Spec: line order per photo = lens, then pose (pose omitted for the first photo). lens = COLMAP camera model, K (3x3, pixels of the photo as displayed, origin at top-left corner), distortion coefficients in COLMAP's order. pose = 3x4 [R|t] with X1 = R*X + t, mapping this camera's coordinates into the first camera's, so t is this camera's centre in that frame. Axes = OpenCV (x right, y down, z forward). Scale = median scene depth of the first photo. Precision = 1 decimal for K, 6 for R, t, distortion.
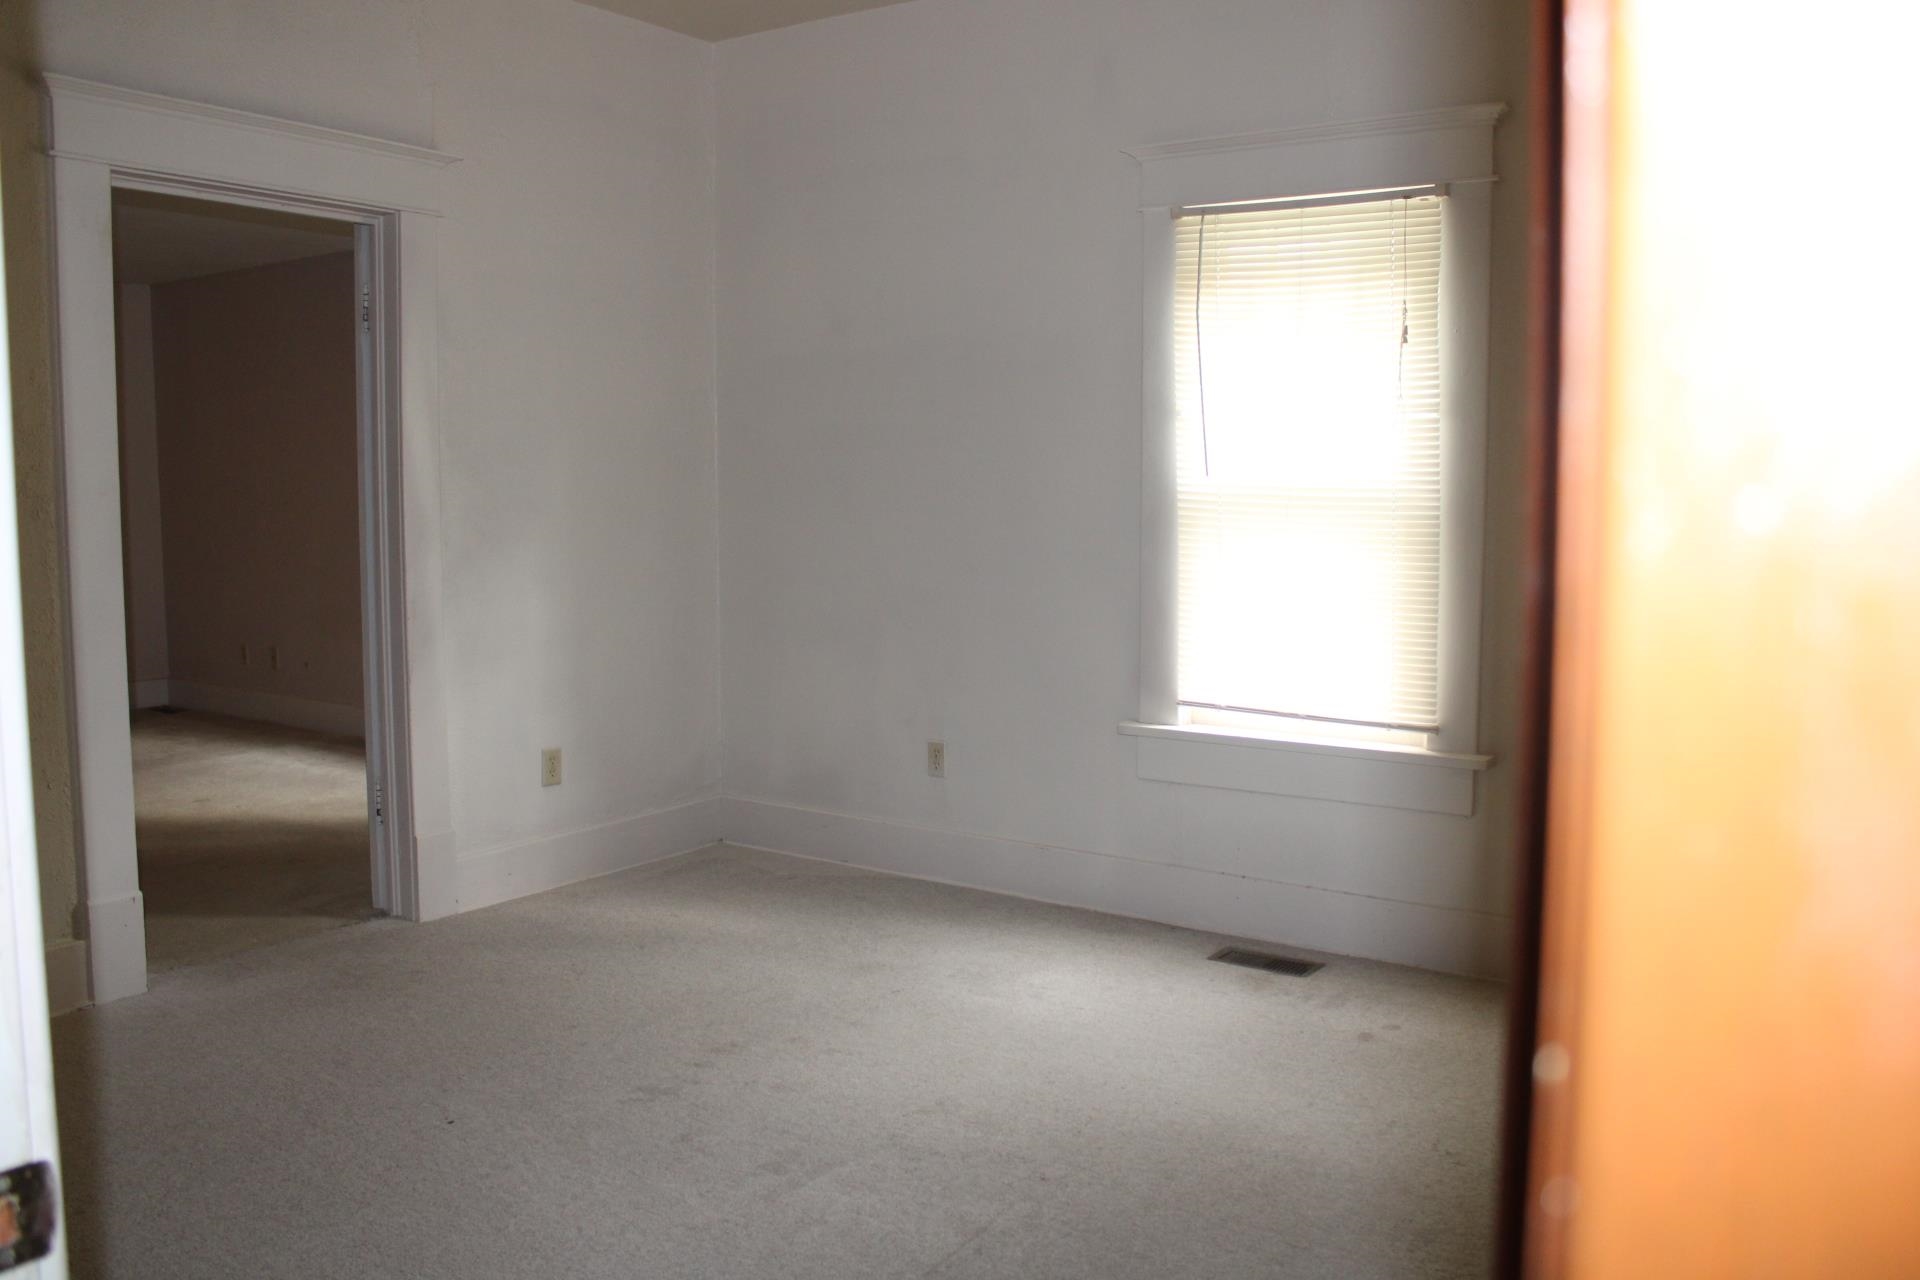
lens RADIAL K [[1593.5, 0, 957.2], [0, 1593.5, 620.8], [0, 0, 1]] dist [-0.179856, 0.167166]
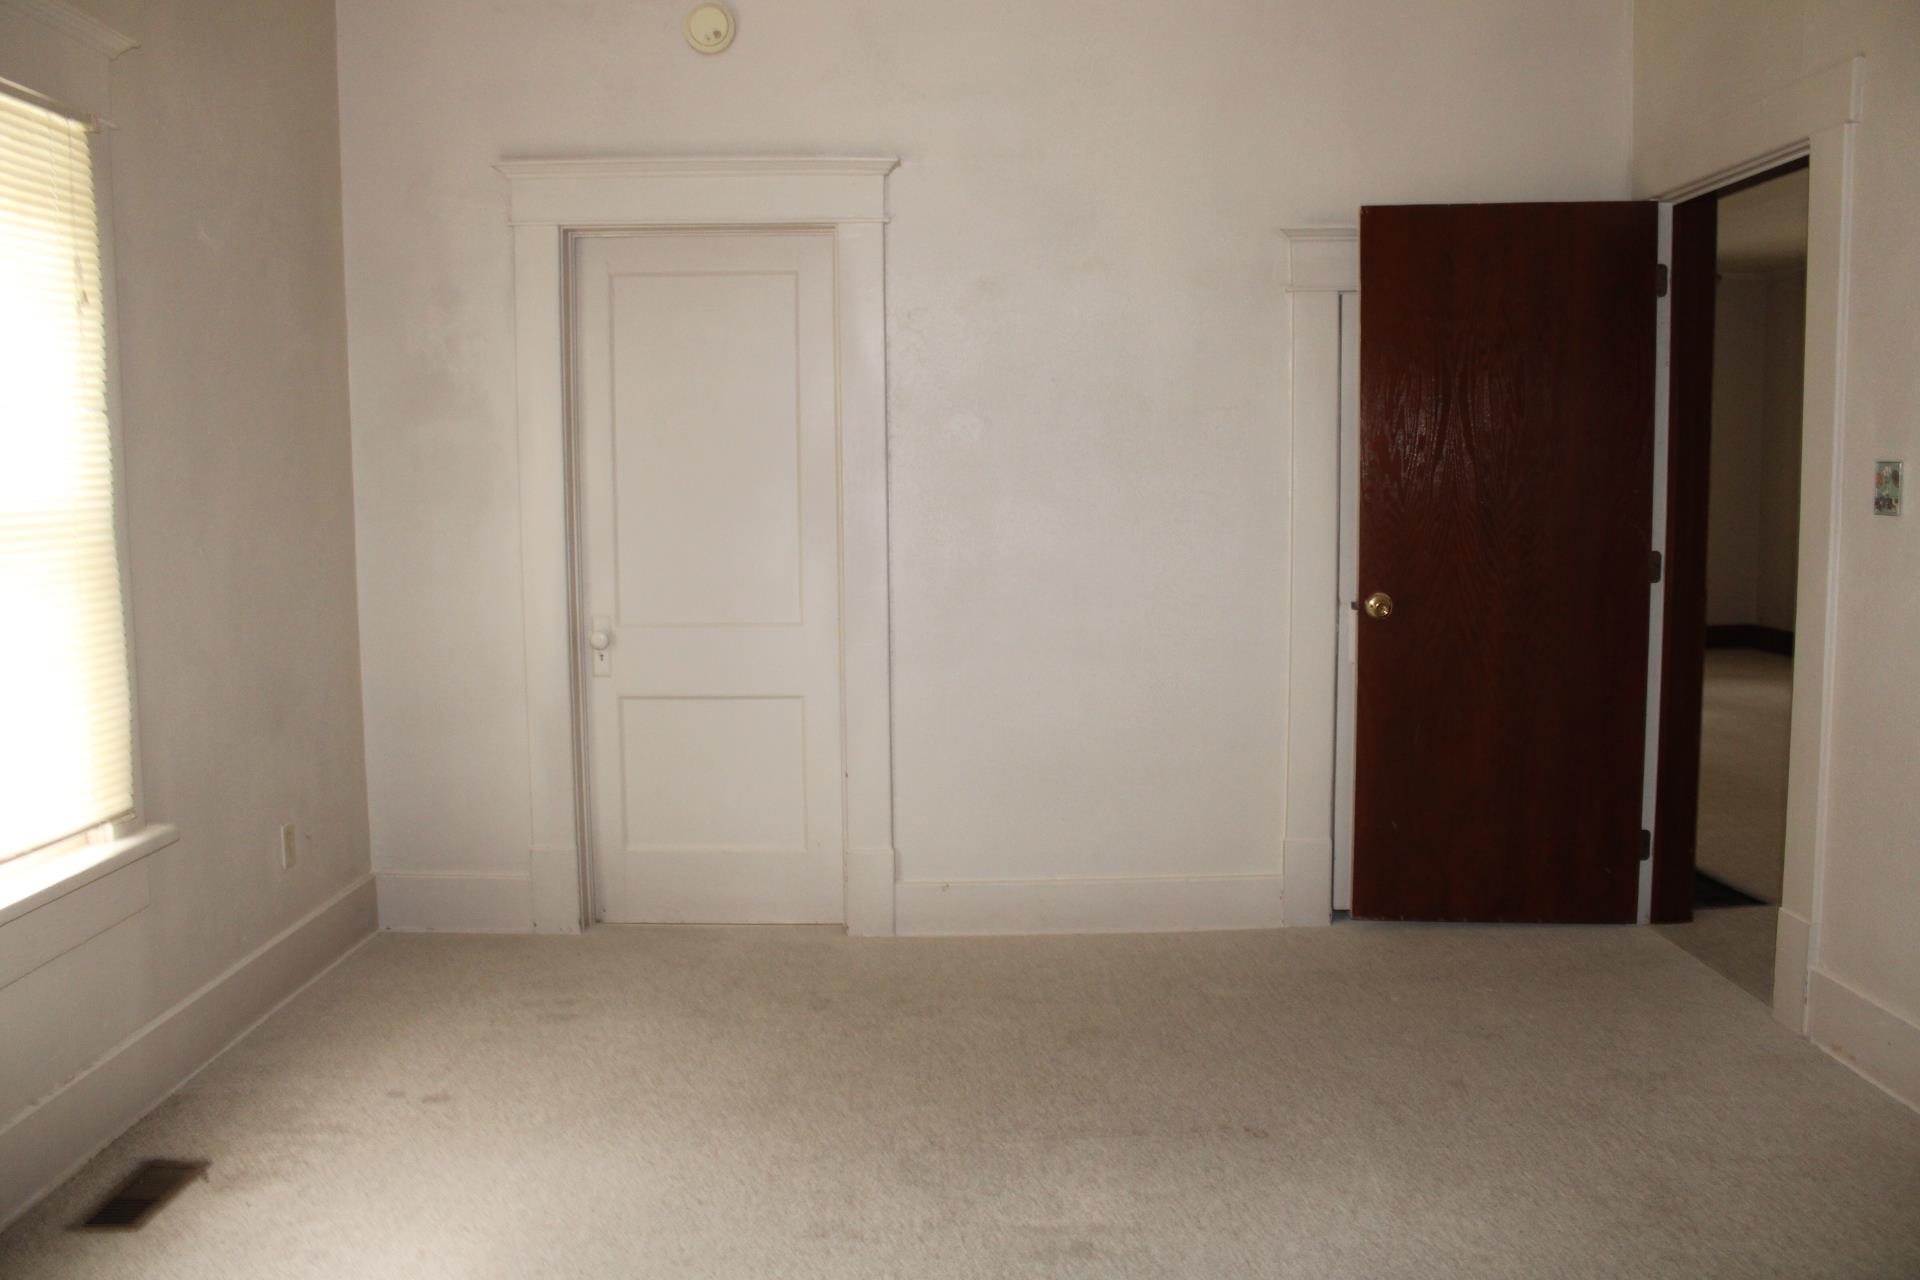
lens RADIAL K [[1593.5, 0, 957.2], [0, 1593.5, 620.8], [0, 0, 1]] dist [-0.179856, 0.167166]
pose [[-0.574838, -0.076962, 0.814640, -0.611951], [0.089794, 0.983621, 0.156288, -0.118629], [-0.813326, 0.162990, -0.558512, 1.183992]]
